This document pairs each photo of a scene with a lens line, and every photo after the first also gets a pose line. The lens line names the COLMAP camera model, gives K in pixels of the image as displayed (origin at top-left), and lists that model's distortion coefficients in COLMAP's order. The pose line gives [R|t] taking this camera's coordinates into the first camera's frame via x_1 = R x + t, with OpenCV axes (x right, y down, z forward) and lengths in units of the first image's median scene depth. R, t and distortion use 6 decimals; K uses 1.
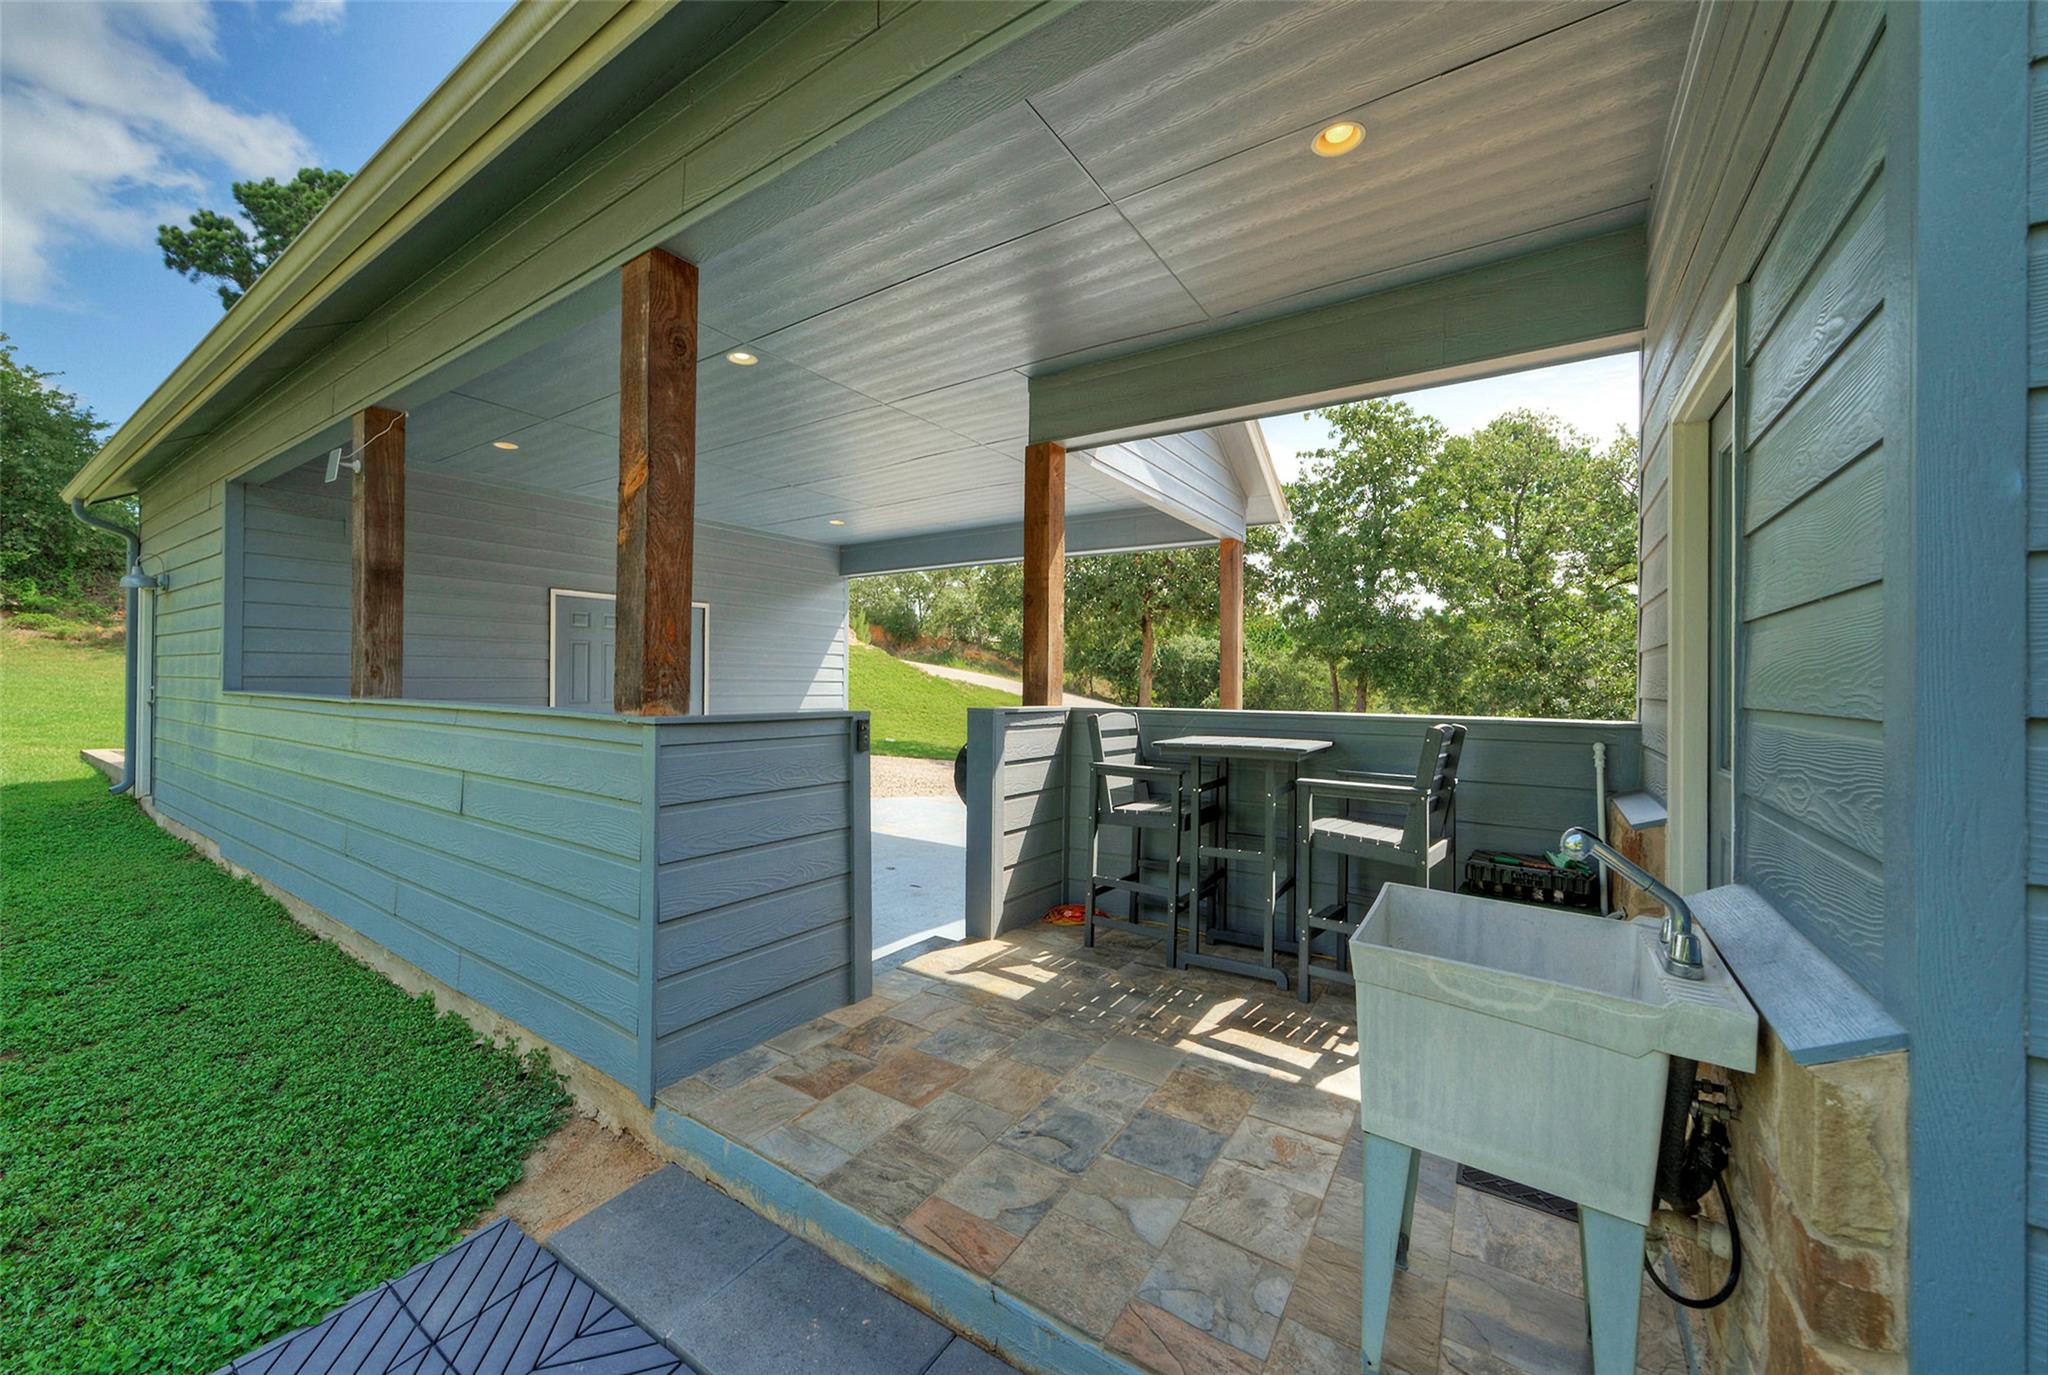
lens RADIAL K [[765.2, 0, 1020.7], [0, 765.2, 666.9], [0, 0, 1]] dist [0.000408, 0.000071]
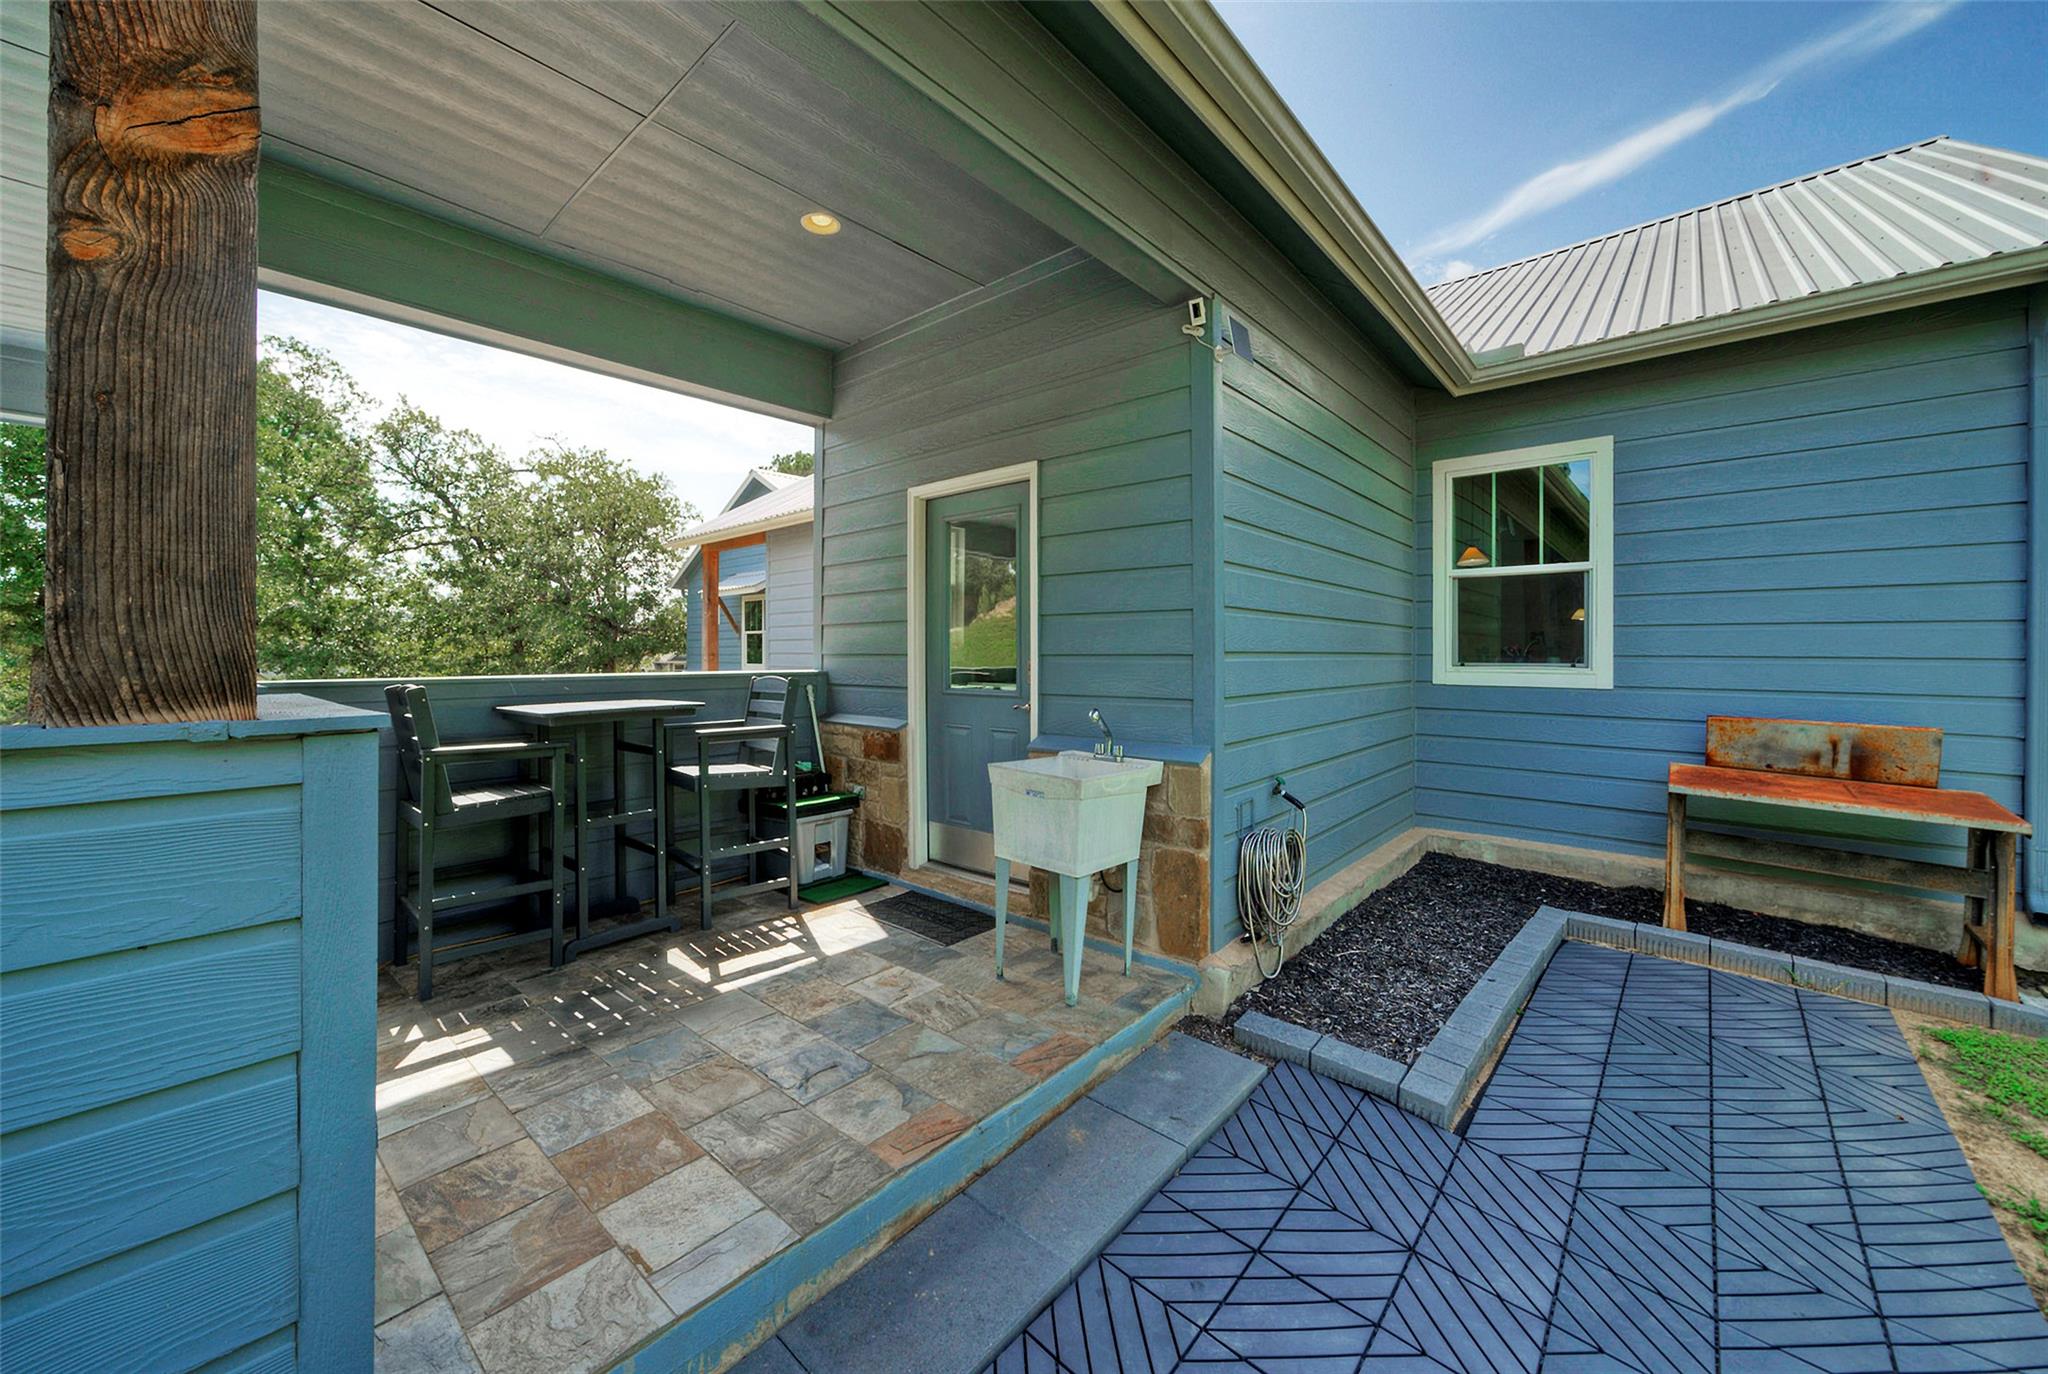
lens RADIAL K [[749.9, 0, 1002.1], [0, 749.9, 634.3], [0, 0, 1]] dist [0.001171, 0.000050]
pose [[0.151991, 0.019485, 0.988190, -0.716410], [-0.020442, 0.999654, -0.016567, 0.017932], [-0.988170, -0.017683, 0.152336, 0.452881]]
